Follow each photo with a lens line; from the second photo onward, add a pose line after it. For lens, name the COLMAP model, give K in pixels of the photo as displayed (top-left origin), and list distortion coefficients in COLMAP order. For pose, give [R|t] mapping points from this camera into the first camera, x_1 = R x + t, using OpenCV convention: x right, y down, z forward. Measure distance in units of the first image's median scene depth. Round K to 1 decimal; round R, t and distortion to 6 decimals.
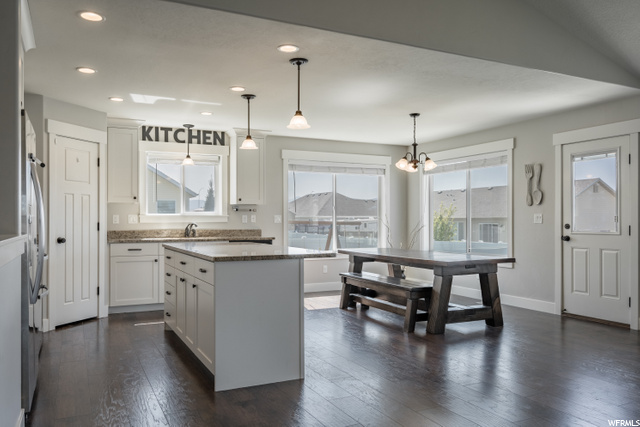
lens RADIAL K [[501.7, 0, 318.8], [0, 501.7, 219.6], [0, 0, 1]] dist [0.023977, -0.003951]
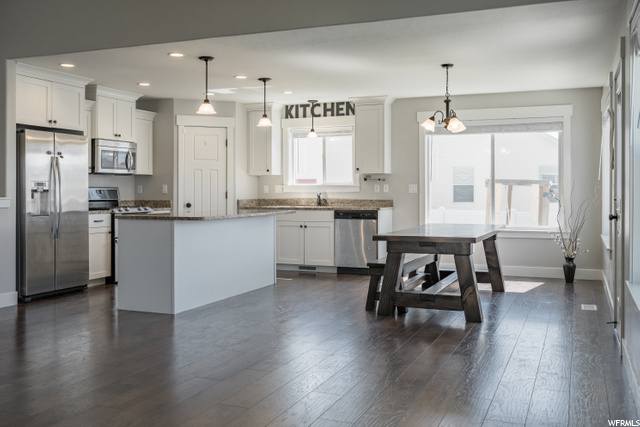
lens RADIAL K [[646.7, 0, 322.5], [0, 646.7, 193.2], [0, 0, 1]] dist [0.017205, 0.000000]
pose [[0.668695, 0.003609, -0.743528, 0.786528], [0.001629, 0.999979, 0.006319, -0.000581], [0.743535, -0.005437, 0.668675, 0.101241]]
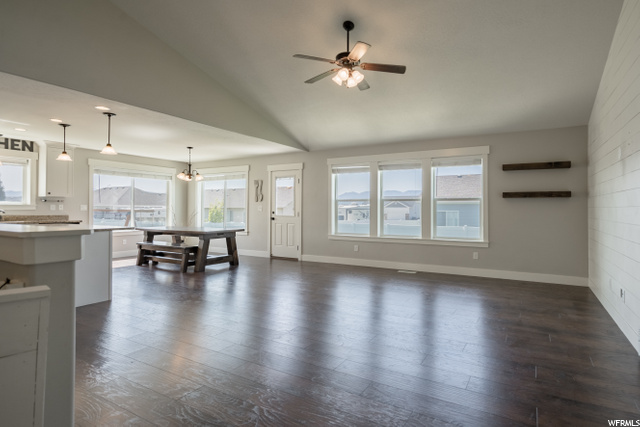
lens RADIAL K [[337.5, 0, 355.2], [0, 337.5, 207.0], [0, 0, 1]] dist [0.005738, 0.000963]
pose [[0.815765, 0.009129, 0.578311, -0.012851], [-0.006059, 0.999955, -0.007238, -0.000761], [-0.578351, 0.002401, 0.815784, -0.242989]]
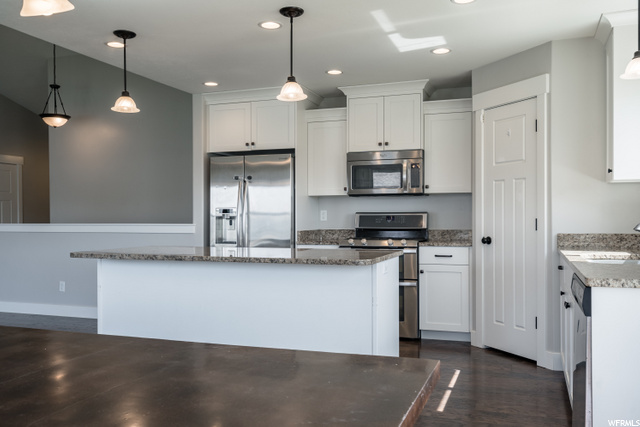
lens RADIAL K [[564.6, 0, 313.4], [0, 564.6, 214.6], [0, 0, 1]] dist [-0.002587, 0.005050]
pose [[-0.730070, 0.001356, -0.683371, 0.236367], [0.008080, 0.999945, -0.006648, 0.003699], [0.683324, -0.010375, -0.730041, 1.168621]]
